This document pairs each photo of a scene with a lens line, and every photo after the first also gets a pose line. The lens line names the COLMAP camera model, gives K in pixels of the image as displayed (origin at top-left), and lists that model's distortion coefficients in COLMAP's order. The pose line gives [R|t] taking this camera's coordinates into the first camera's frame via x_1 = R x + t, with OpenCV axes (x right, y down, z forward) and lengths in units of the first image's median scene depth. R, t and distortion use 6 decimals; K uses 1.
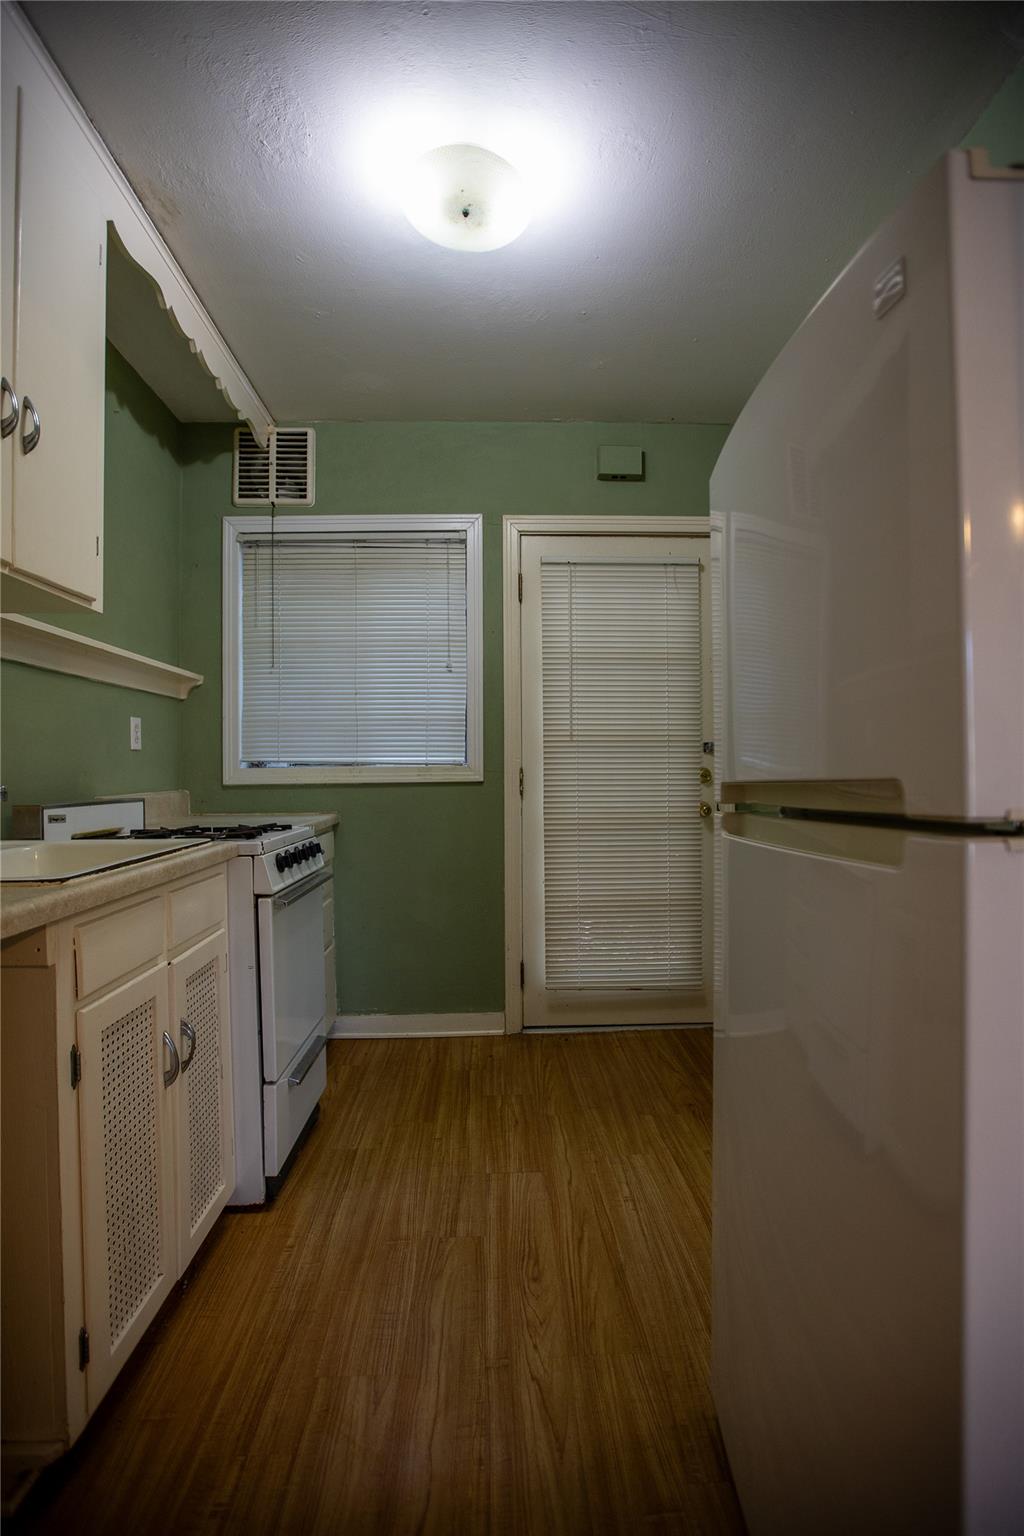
lens RADIAL K [[721.7, 0, 506.0], [0, 721.7, 768.3], [0, 0, 1]] dist [-0.014531, 0.000142]
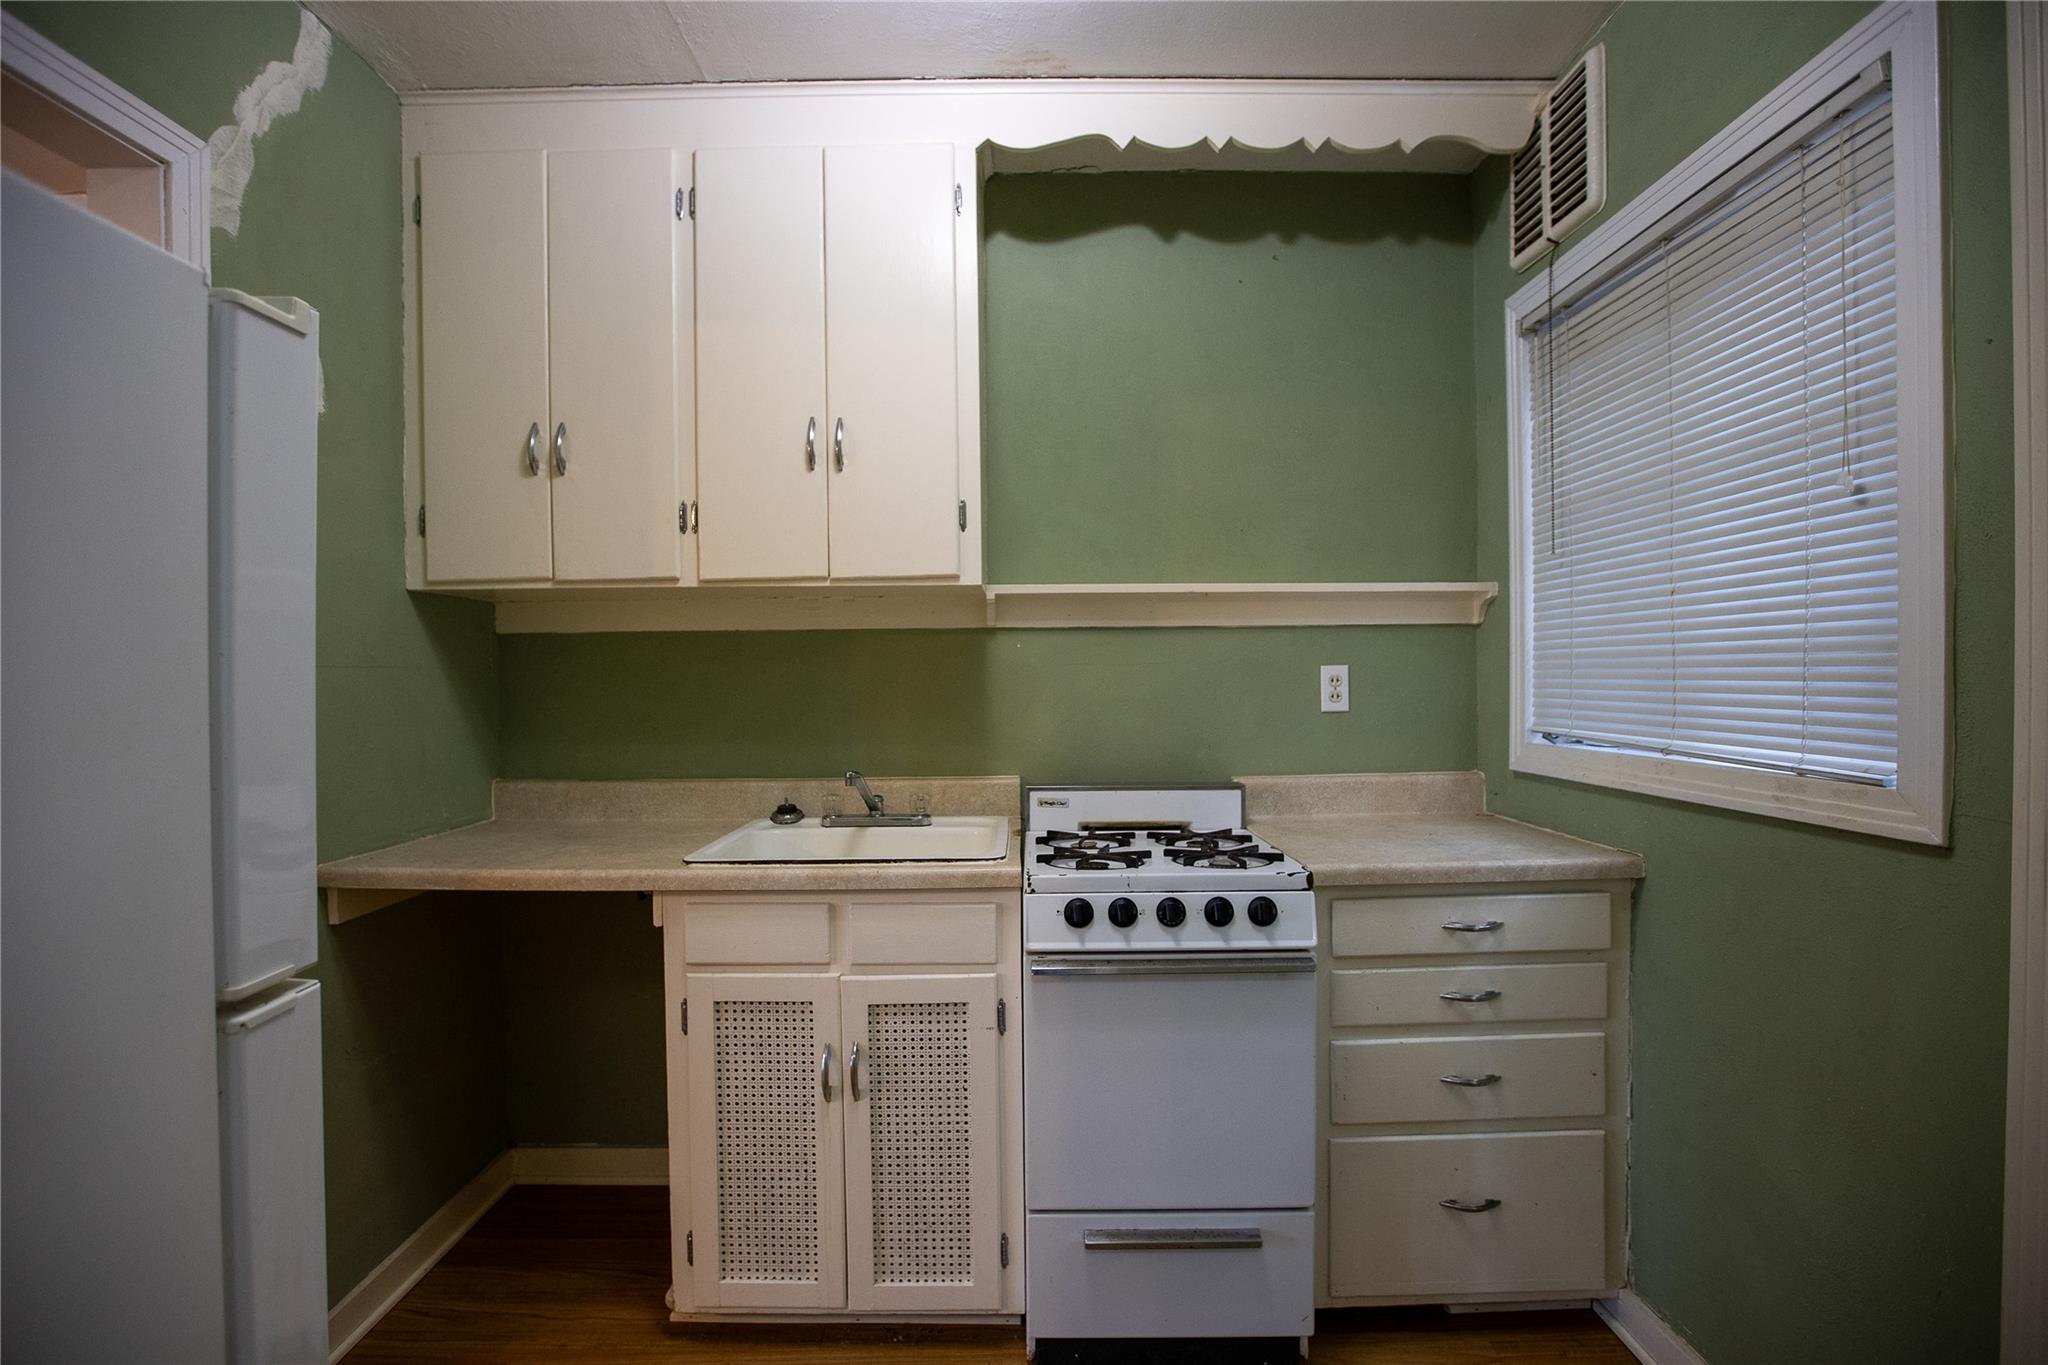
lens RADIAL K [[962.3, 0, 1015.2], [0, 962.3, 685.5], [0, 0, 1]] dist [-0.014531, 0.000142]
pose [[-0.029970, 0.018837, -0.999373, 0.385357], [0.018873, 0.999655, 0.018276, -0.065657], [0.999373, -0.018314, -0.030316, 0.626284]]
